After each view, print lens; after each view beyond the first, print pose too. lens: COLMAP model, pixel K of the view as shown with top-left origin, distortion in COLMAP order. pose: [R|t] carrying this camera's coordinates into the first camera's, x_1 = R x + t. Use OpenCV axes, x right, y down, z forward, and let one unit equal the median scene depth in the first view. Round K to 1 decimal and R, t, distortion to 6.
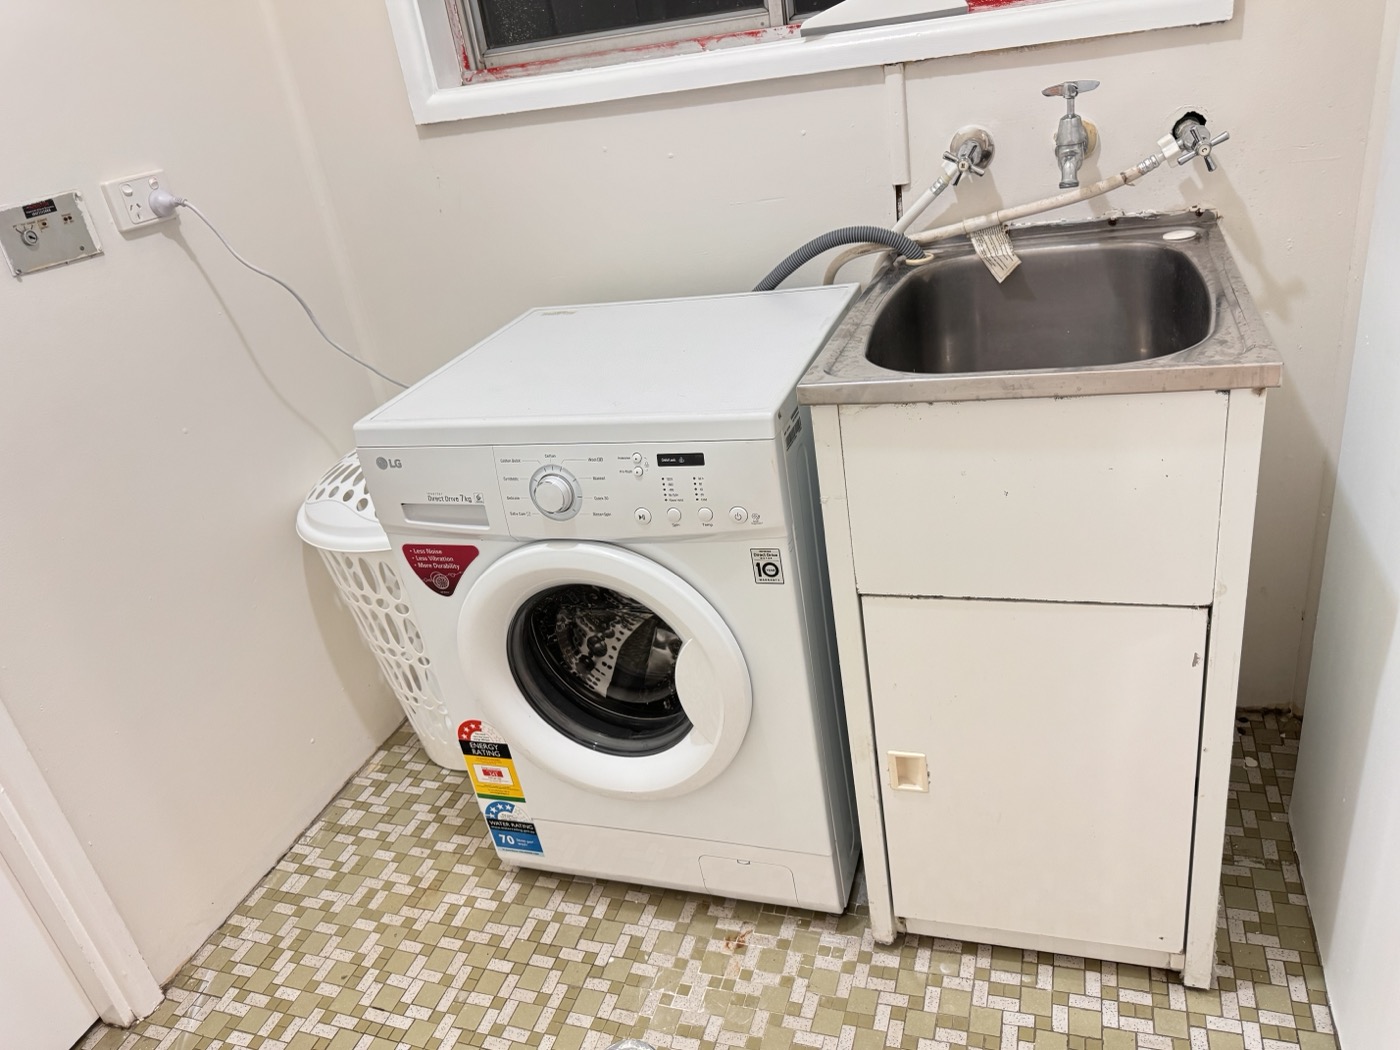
lens RADIAL K [[997.2, 0, 700.0], [0, 997.2, 525.0], [0, 0, 1]] dist [0.038892, -0.049991]
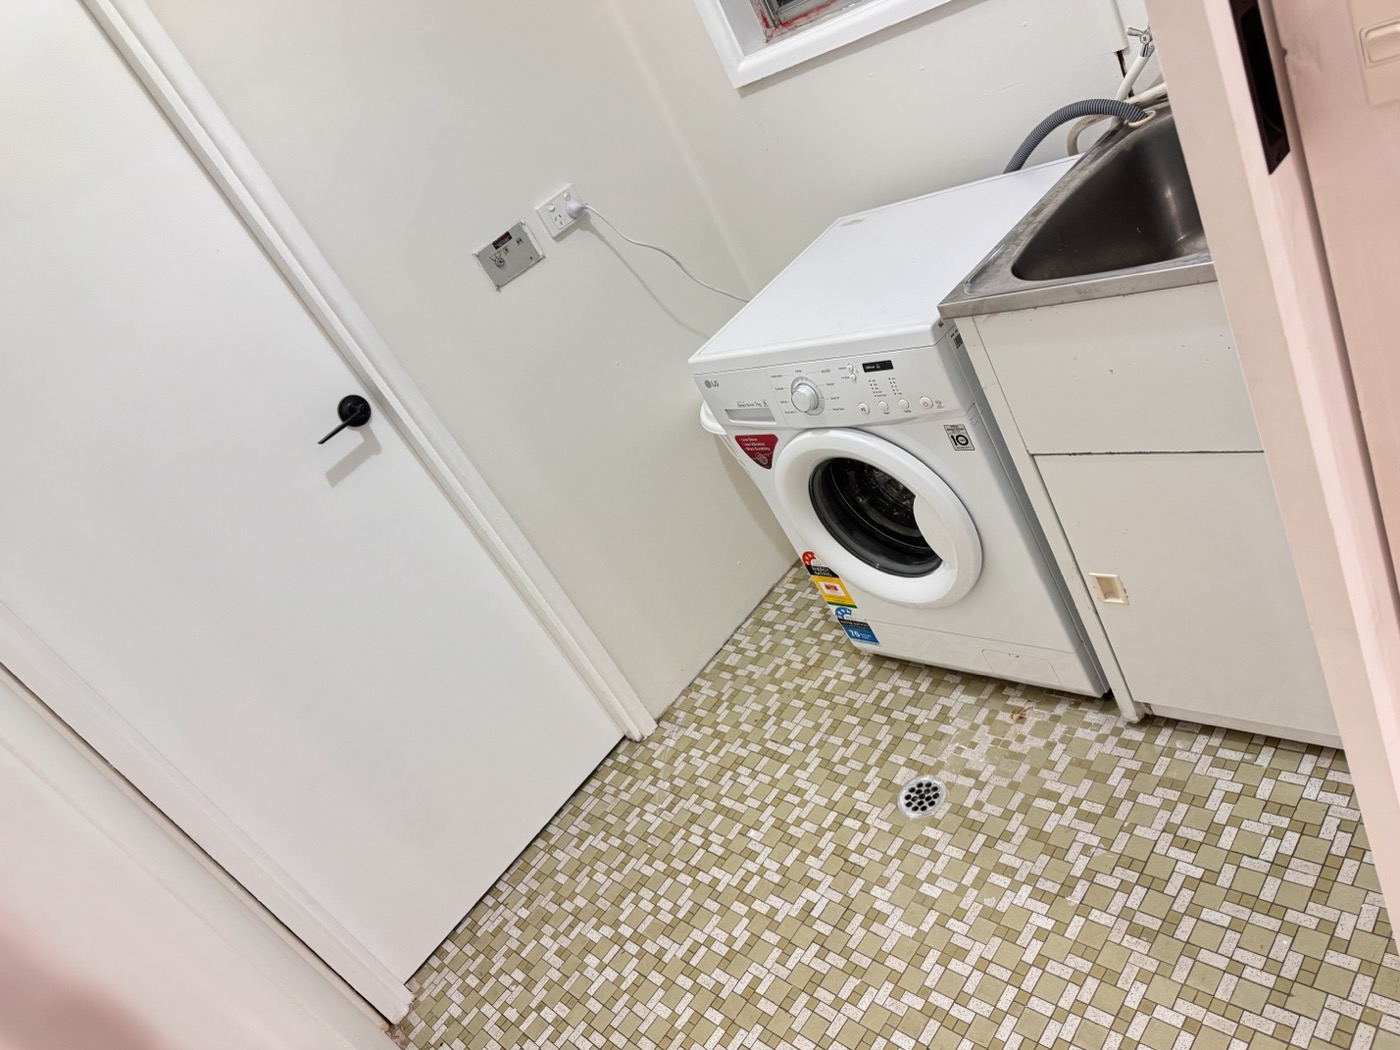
lens RADIAL K [[986.4, 0, 730.4], [0, 986.4, 519.0], [0, 0, 1]] dist [0.064405, -0.104021]
pose [[0.864336, -0.041257, -0.501220, 0.367813], [0.139256, 0.977295, 0.159697, -0.082787], [0.483251, -0.207830, 0.850456, -0.207553]]
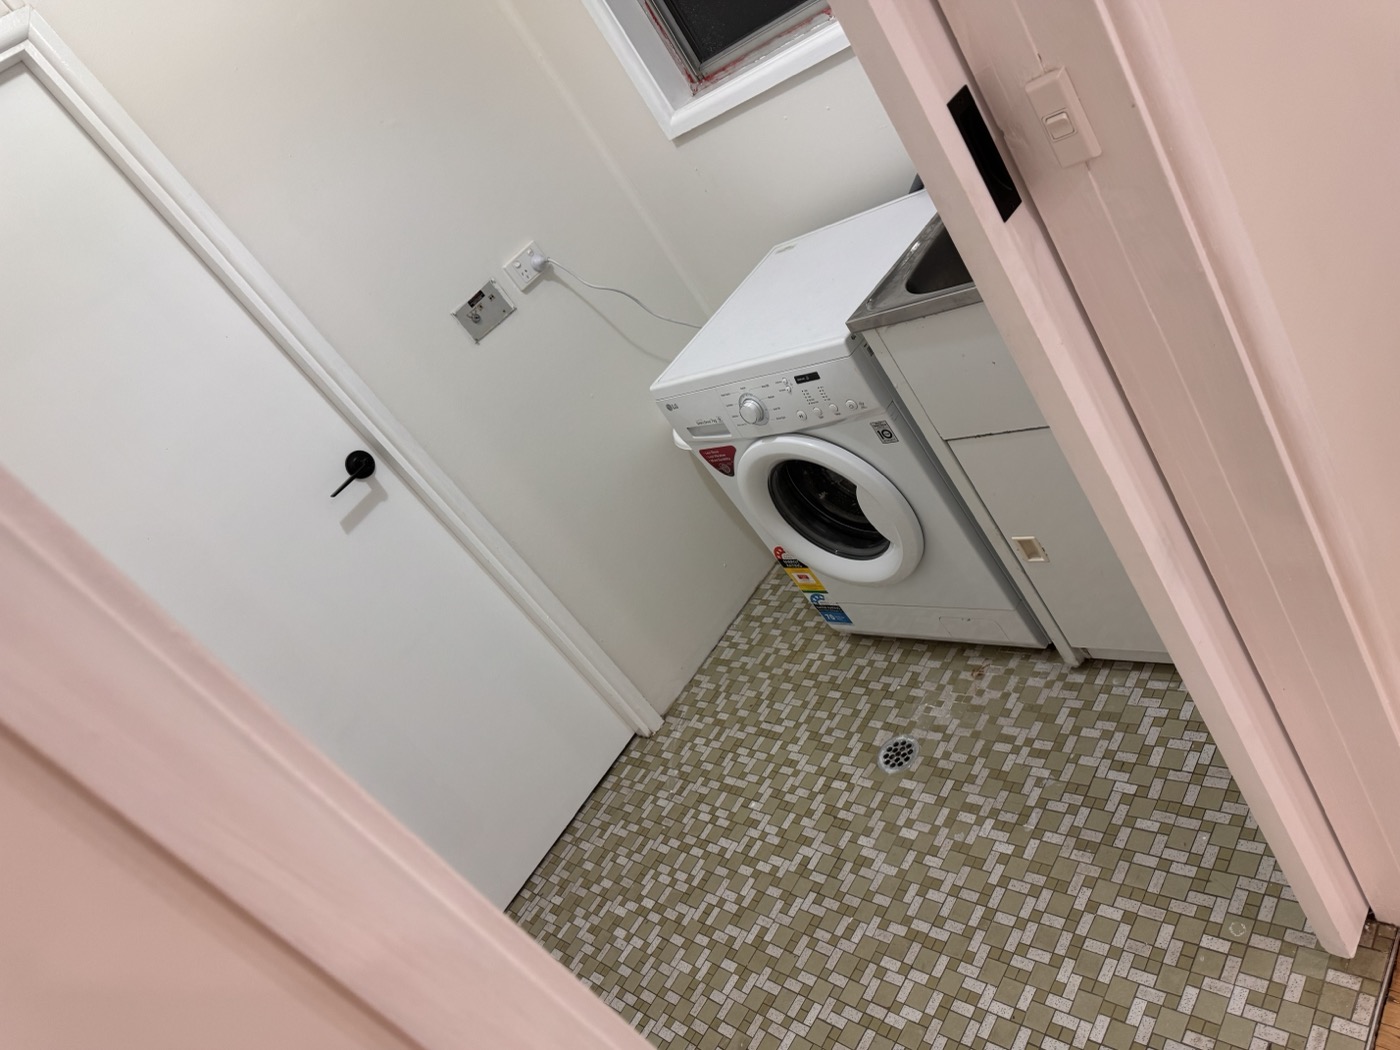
lens RADIAL K [[990.2, 0, 730.4], [0, 990.2, 516.2], [0, 0, 1]] dist [0.106999, -0.200529]
pose [[0.845689, -0.140148, -0.514945, 0.504678], [0.245230, 0.959050, 0.141721, -0.084844], [0.473996, -0.246132, 0.845427, -0.314957]]
